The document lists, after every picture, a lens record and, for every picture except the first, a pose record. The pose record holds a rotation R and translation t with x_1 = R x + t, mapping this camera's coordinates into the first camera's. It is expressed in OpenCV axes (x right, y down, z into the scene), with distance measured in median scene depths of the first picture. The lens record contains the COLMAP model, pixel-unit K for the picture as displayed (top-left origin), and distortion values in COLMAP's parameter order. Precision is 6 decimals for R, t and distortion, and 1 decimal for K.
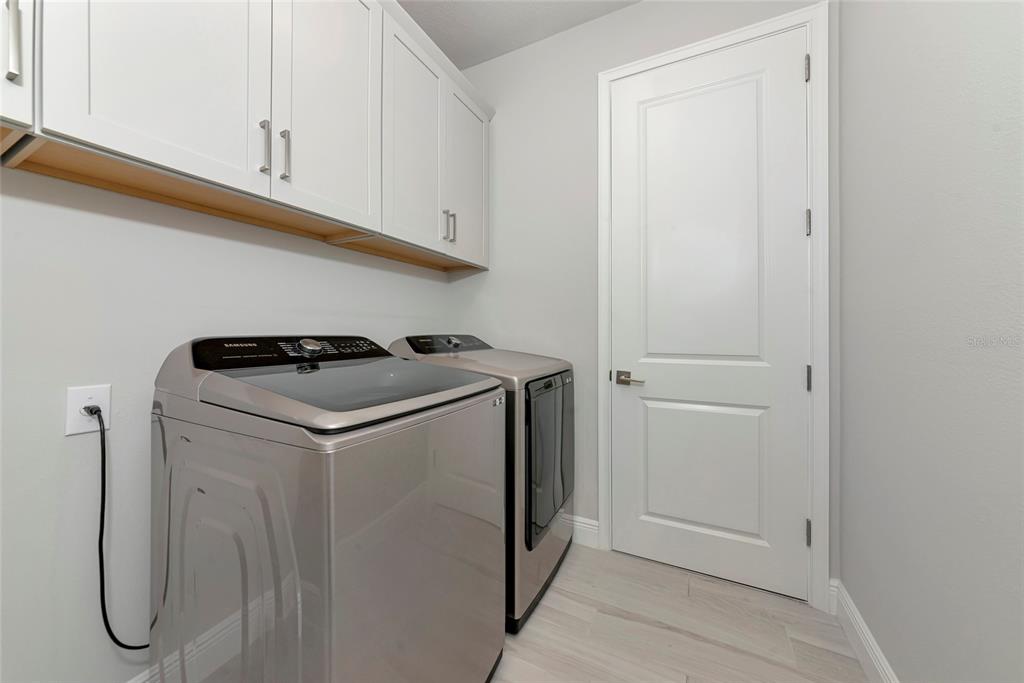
lens RADIAL K [[371.4, 0, 510.5], [0, 371.4, 341.7], [0, 0, 1]] dist [-0.005830, -0.000062]
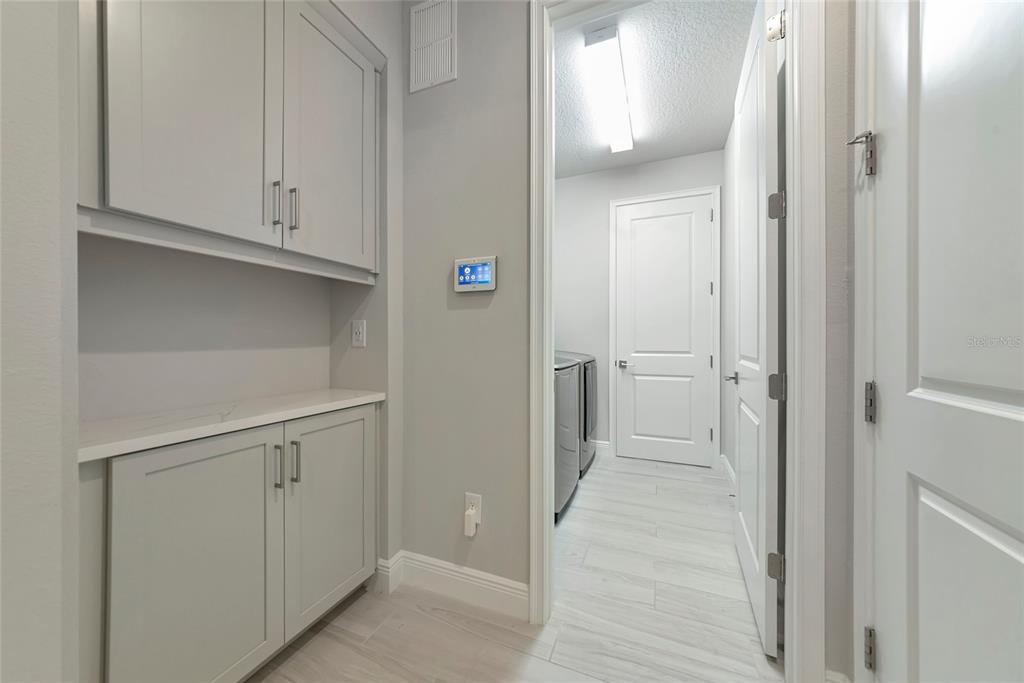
lens RADIAL K [[371.4, 0, 511.0], [0, 371.4, 343.6], [0, 0, 1]] dist [-0.005830, -0.000062]
pose [[0.997623, 0.000766, 0.068907, -0.401414], [-0.000622, 0.999998, -0.002108, -0.002682], [-0.068908, 0.002060, 0.997621, -0.856045]]
